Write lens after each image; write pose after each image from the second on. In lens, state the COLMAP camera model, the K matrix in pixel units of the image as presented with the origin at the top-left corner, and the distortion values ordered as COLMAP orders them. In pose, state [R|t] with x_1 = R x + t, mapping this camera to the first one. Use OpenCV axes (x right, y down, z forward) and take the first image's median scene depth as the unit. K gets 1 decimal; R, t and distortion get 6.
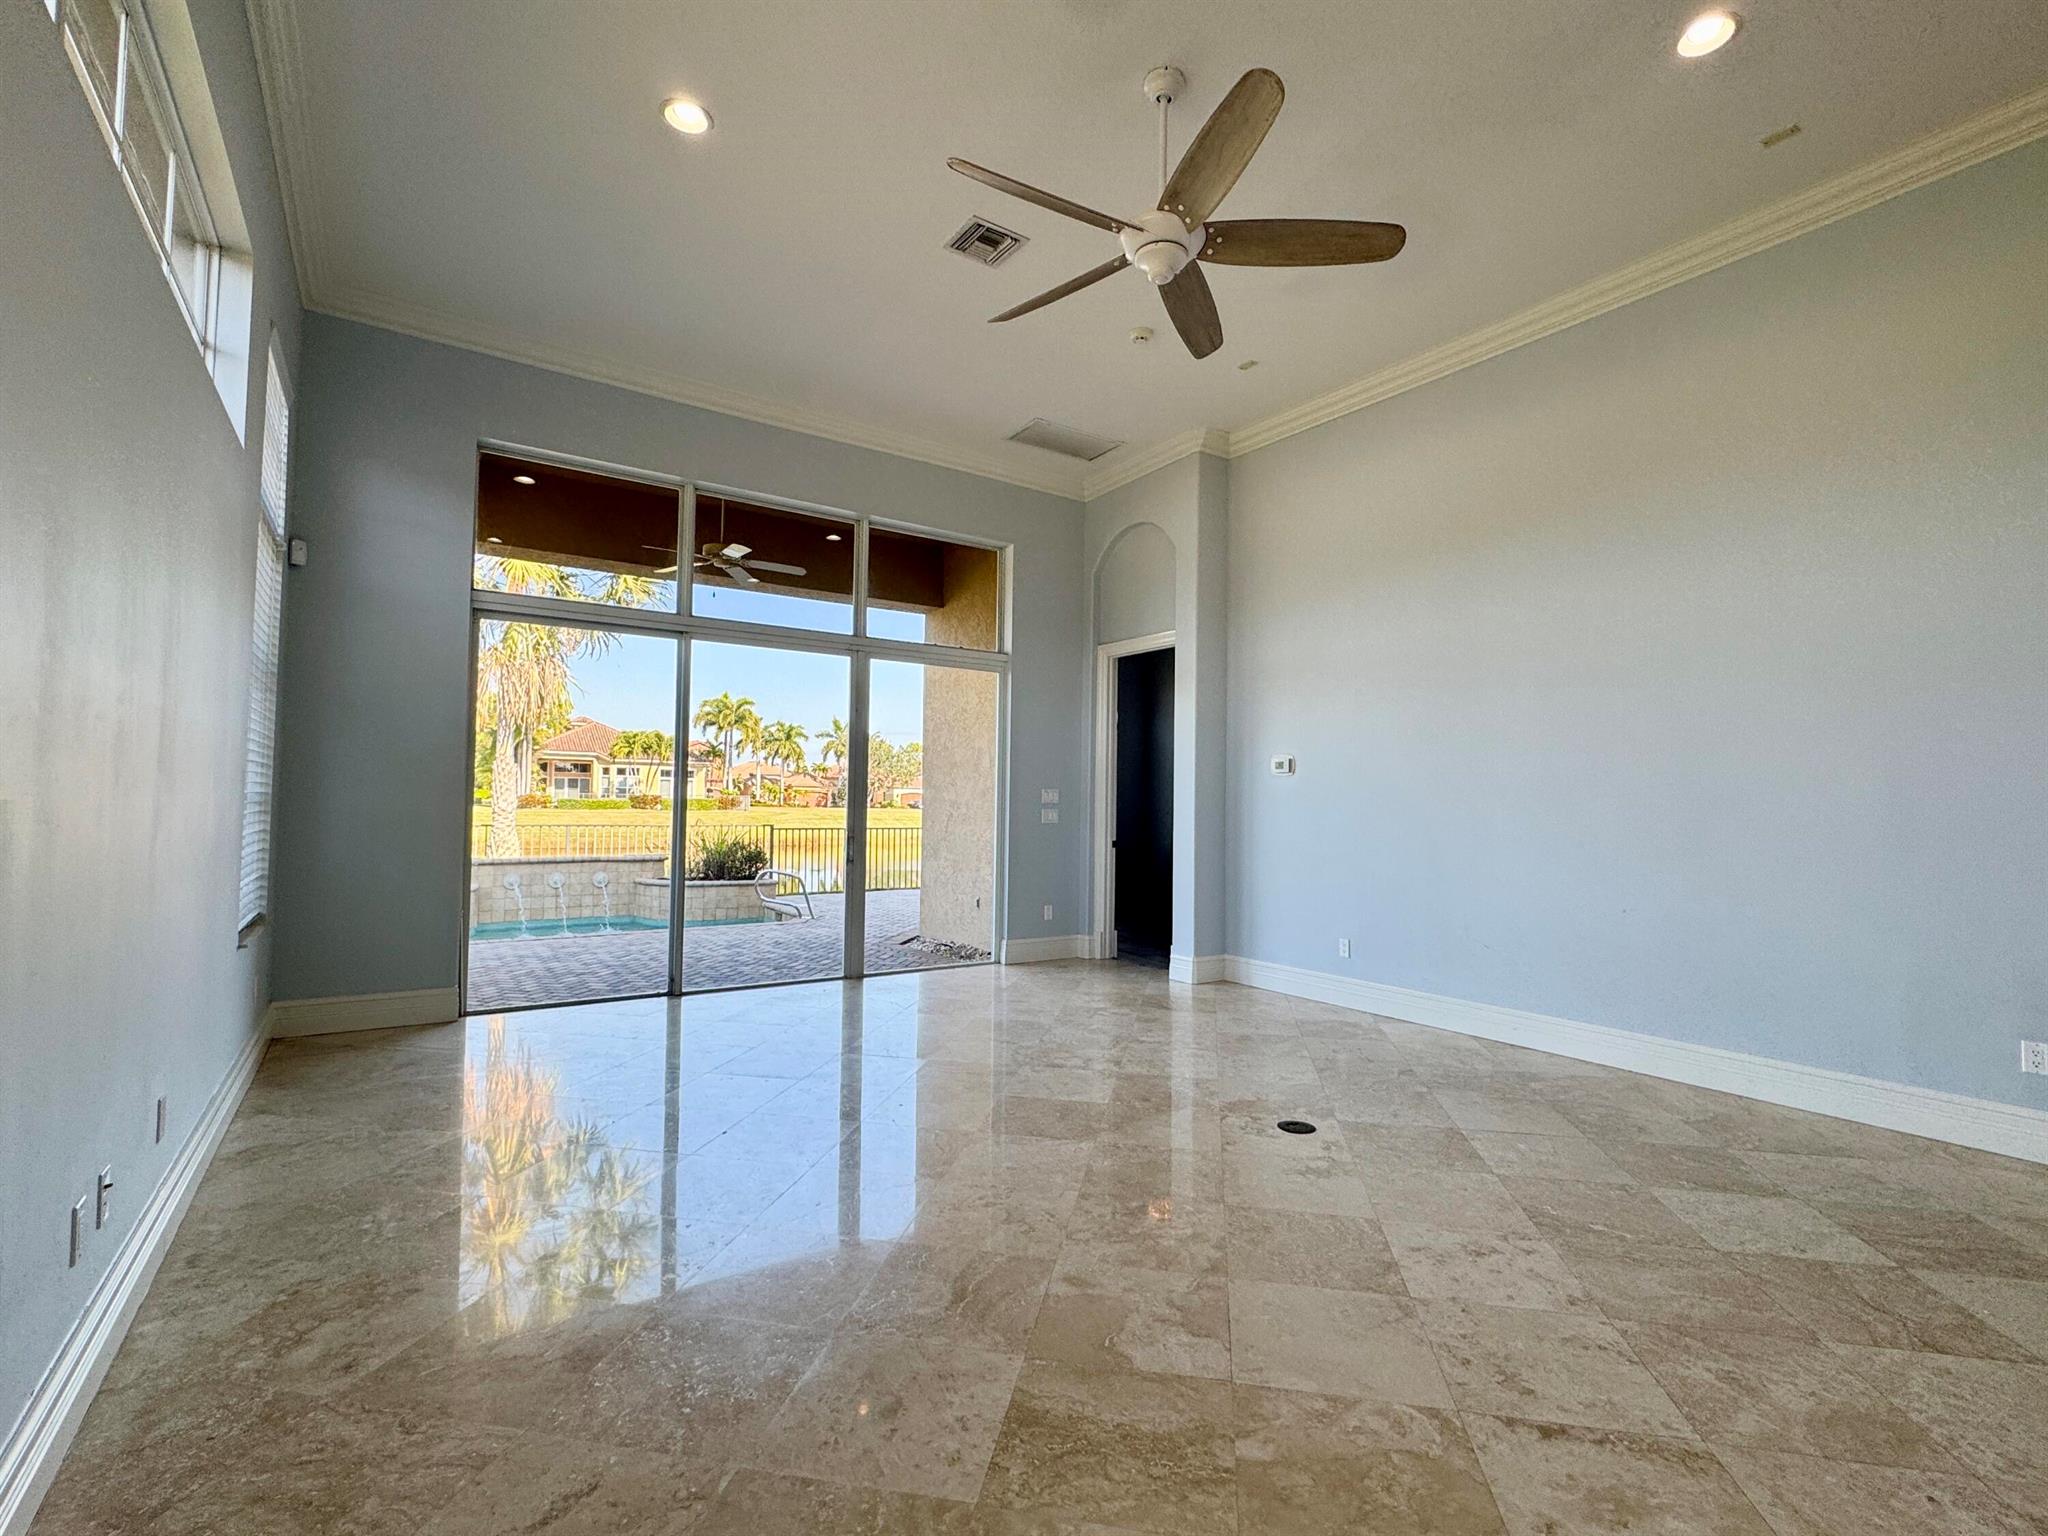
lens RADIAL K [[944.4, 0, 1021.5], [0, 944.4, 771.5], [0, 0, 1]] dist [-0.004125, -0.000770]
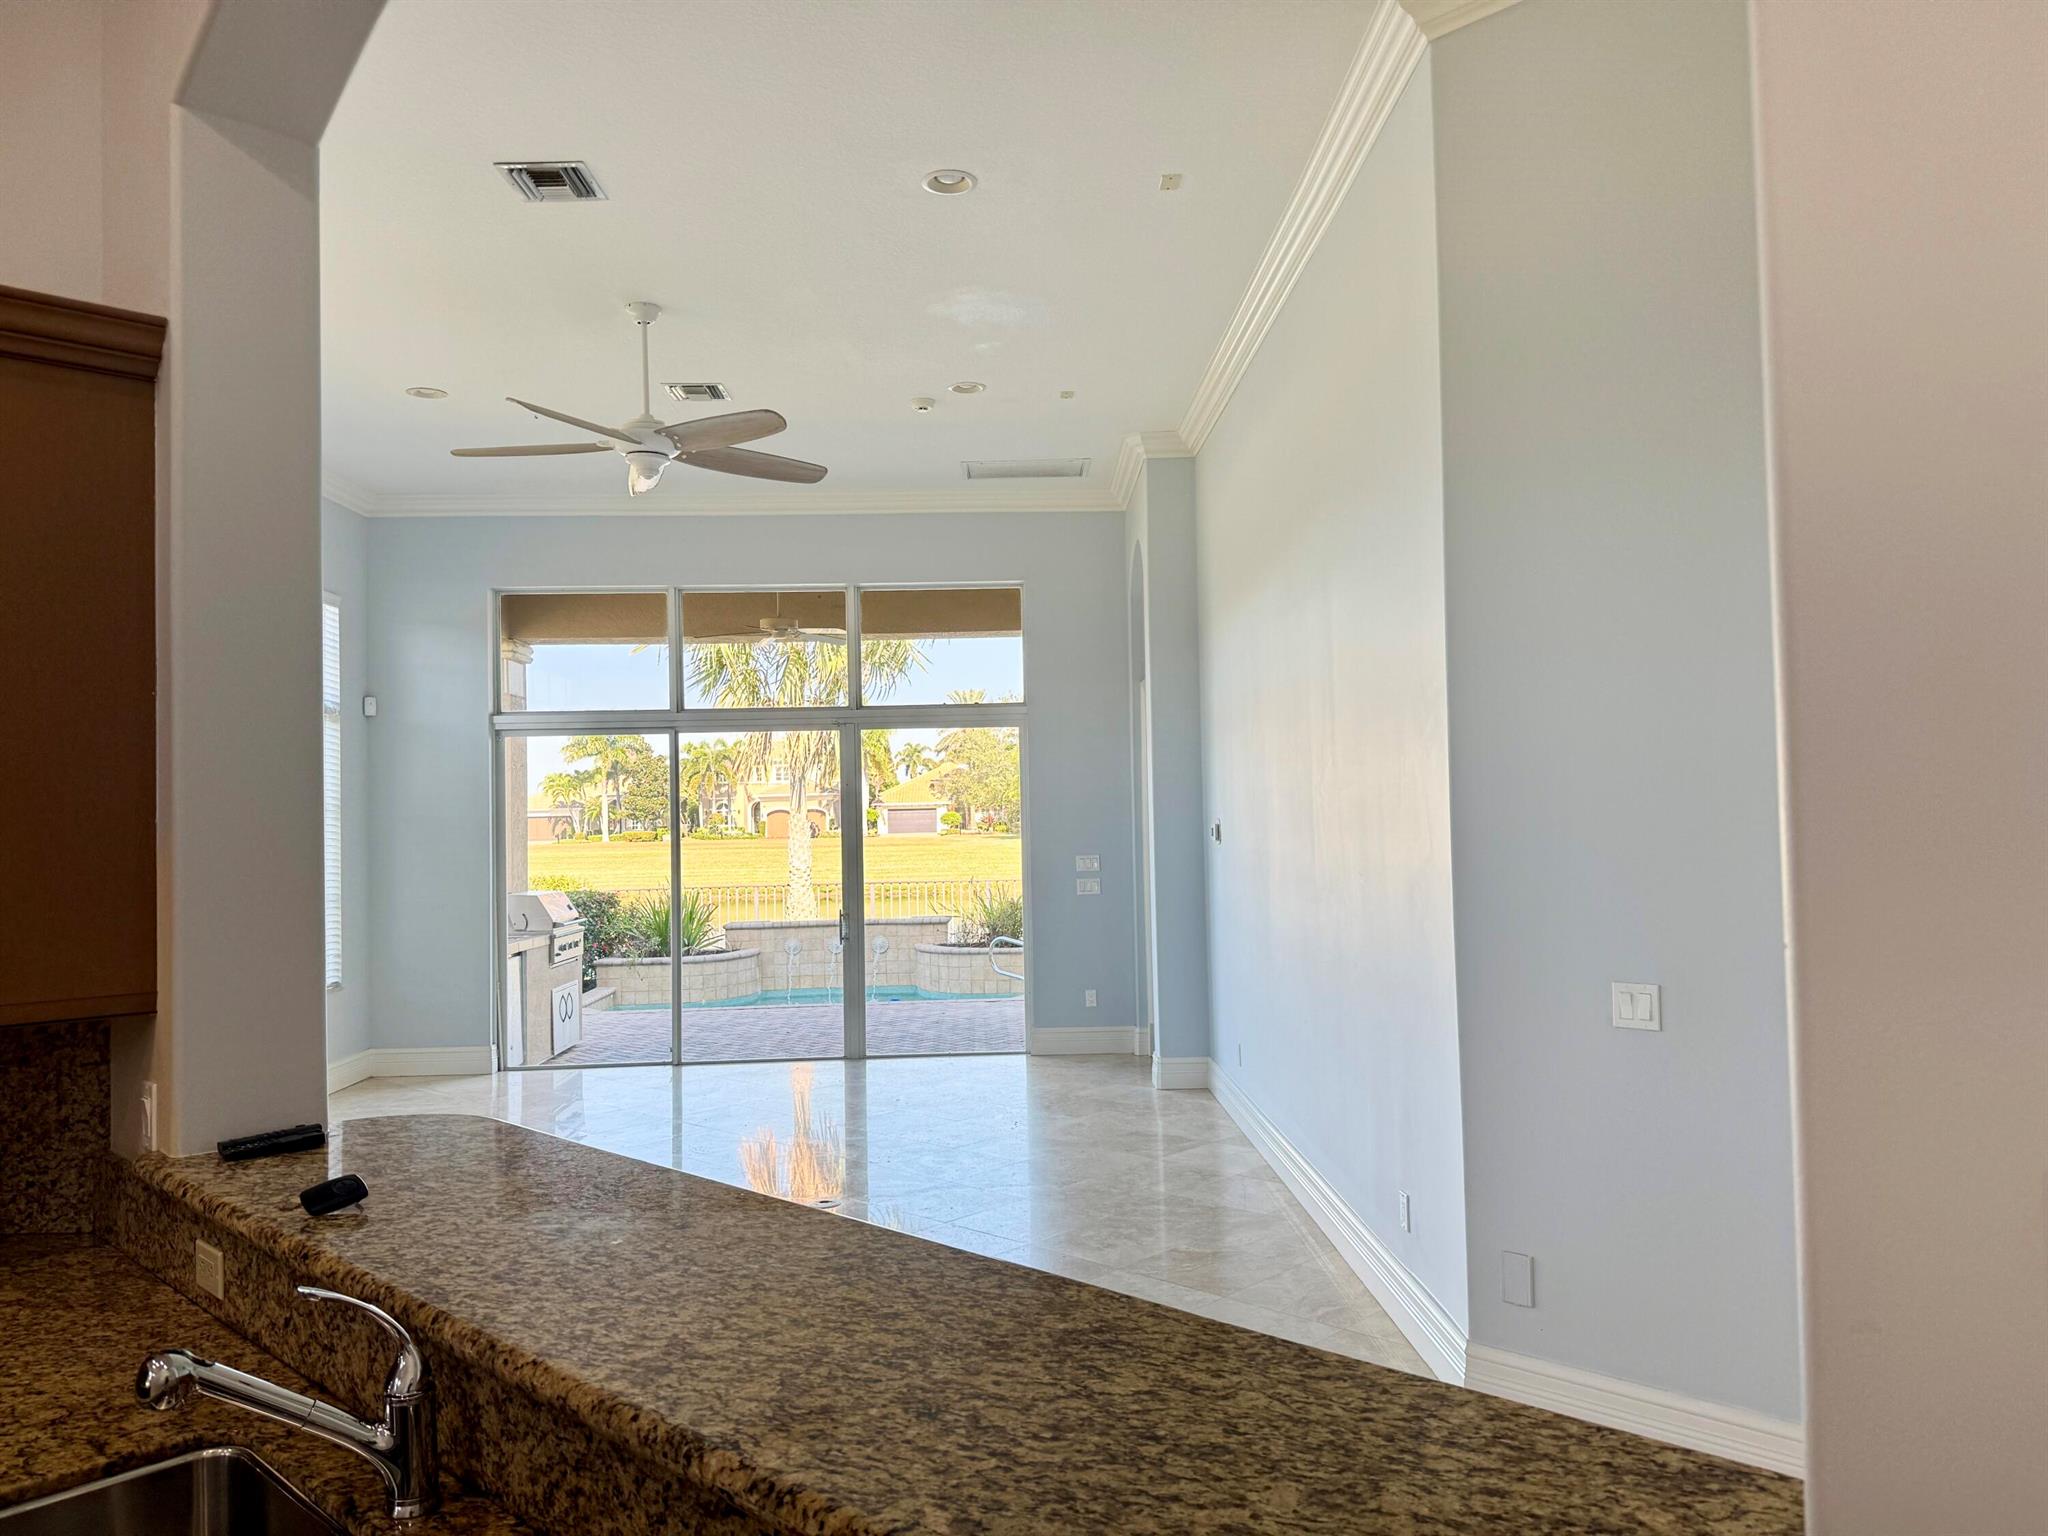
lens RADIAL K [[1454.4, 0, 1024.0], [0, 1454.4, 768.0], [0, 0, 1]] dist [0.002022, -0.009344]
pose [[0.840571, -0.051209, -0.539275, 1.506627], [0.053259, 0.998511, -0.011802, -0.104115], [0.539076, -0.018801, 0.842047, -0.306406]]
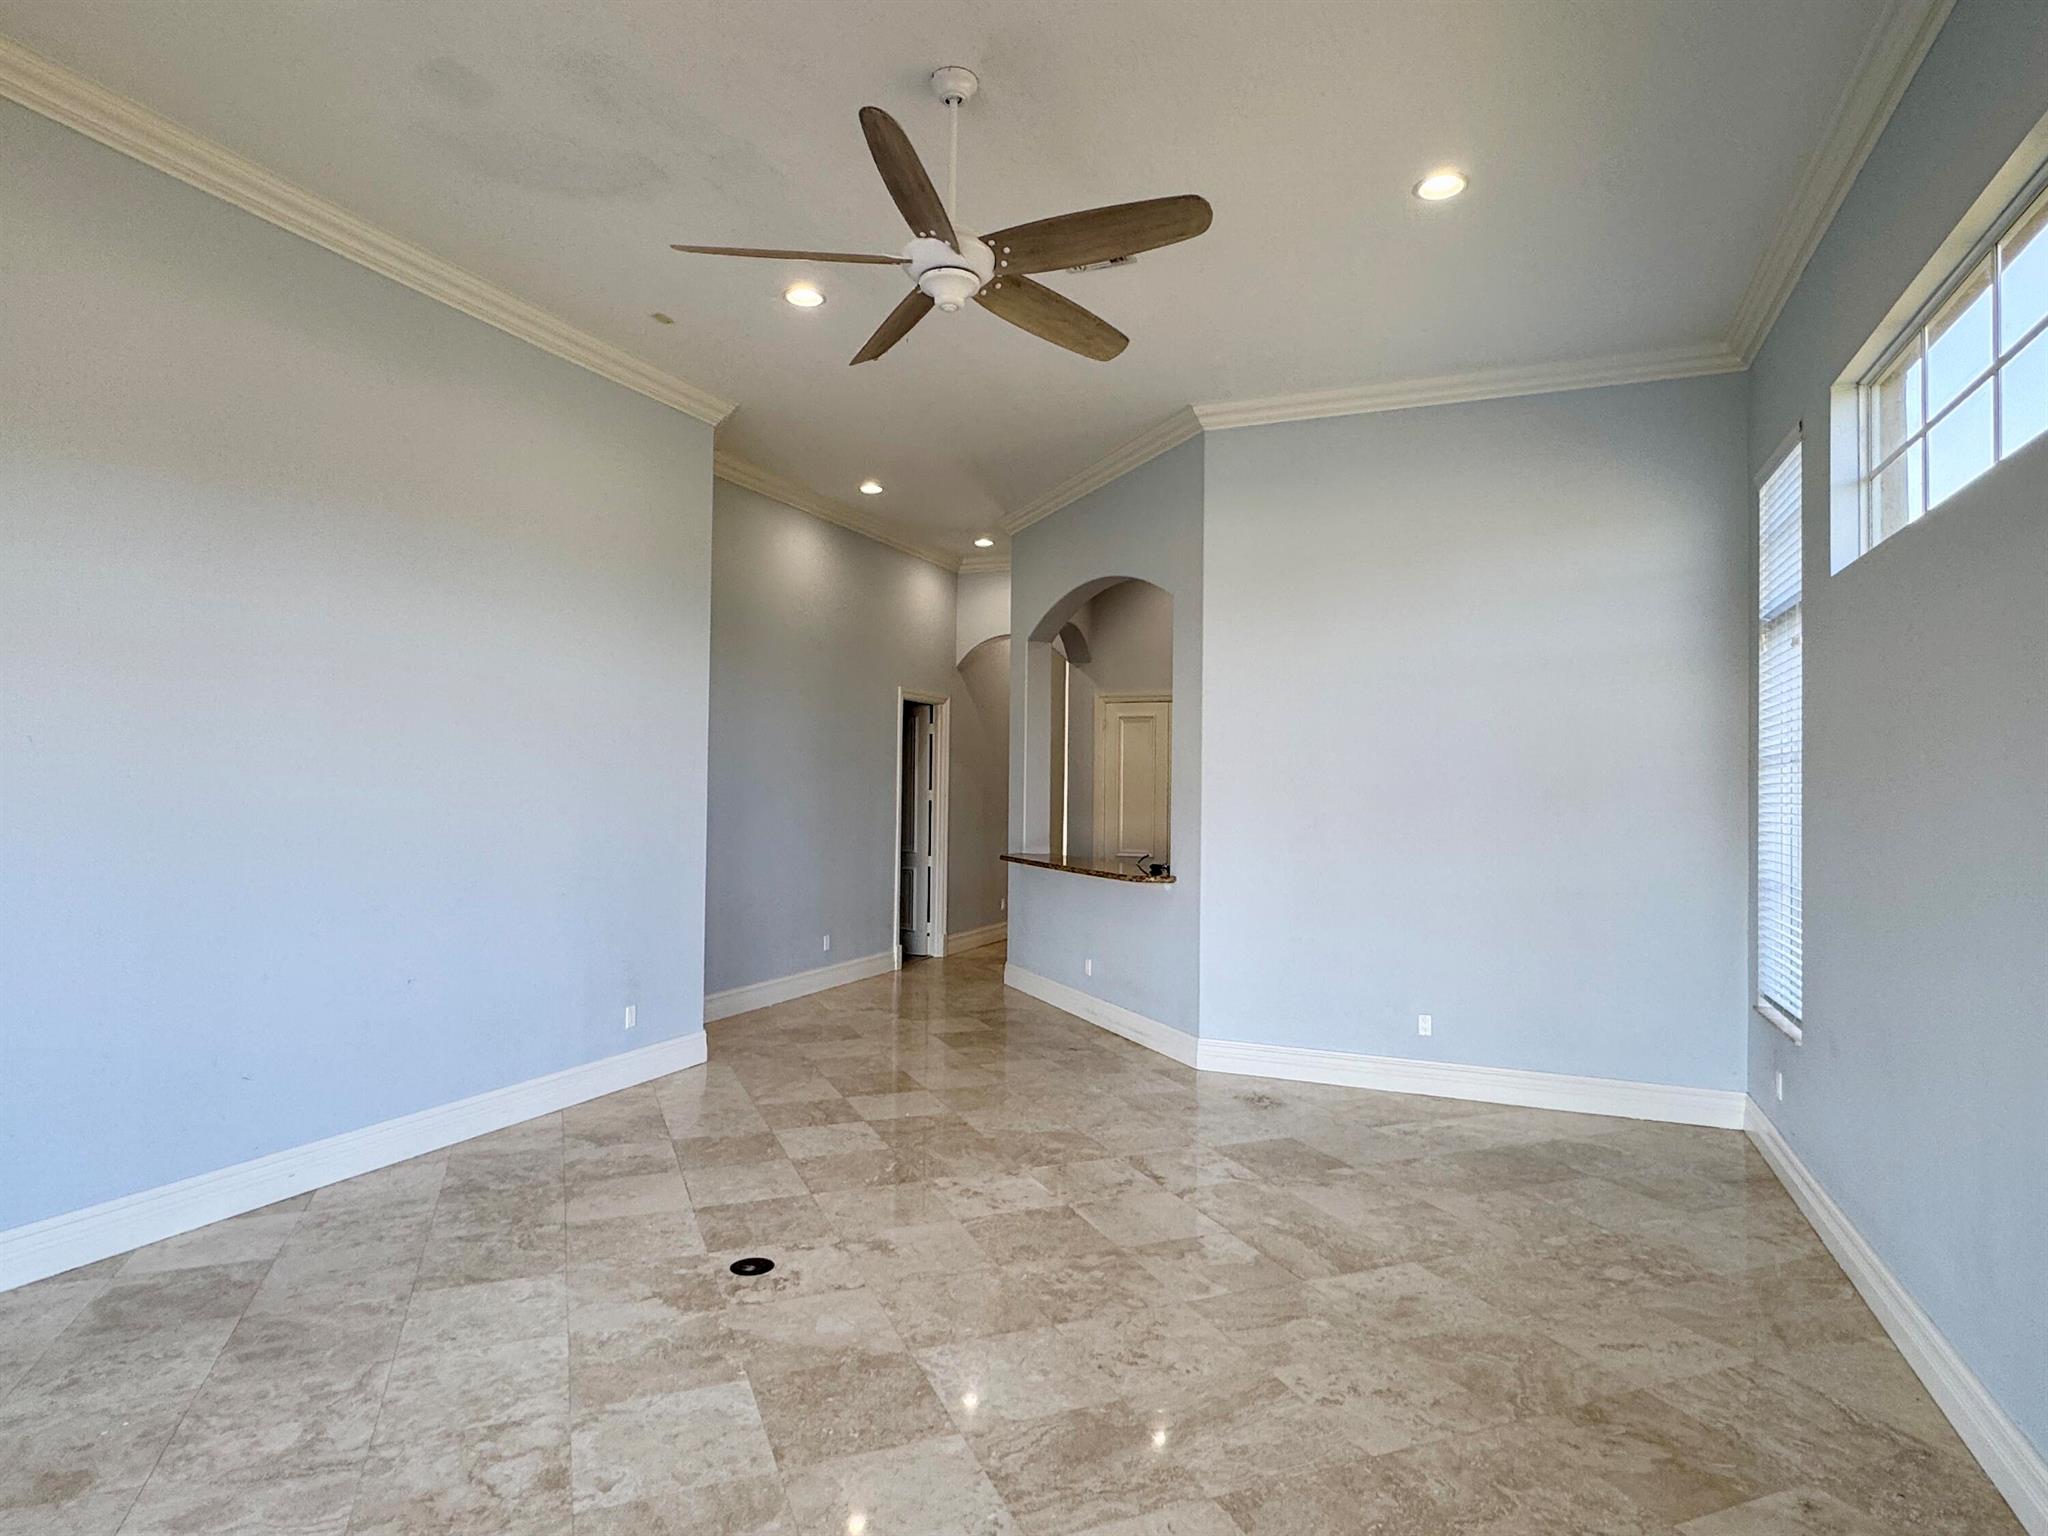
lens RADIAL K [[1138.7, 0, 1024.0], [0, 1138.7, 768.0], [0, 0, 1]] dist [-0.005627, -0.000328]
pose [[-0.550063, -0.004368, 0.835112, -0.764593], [-0.049380, 0.998407, -0.027303, -0.071464], [-0.833662, -0.056256, -0.549402, 1.472083]]
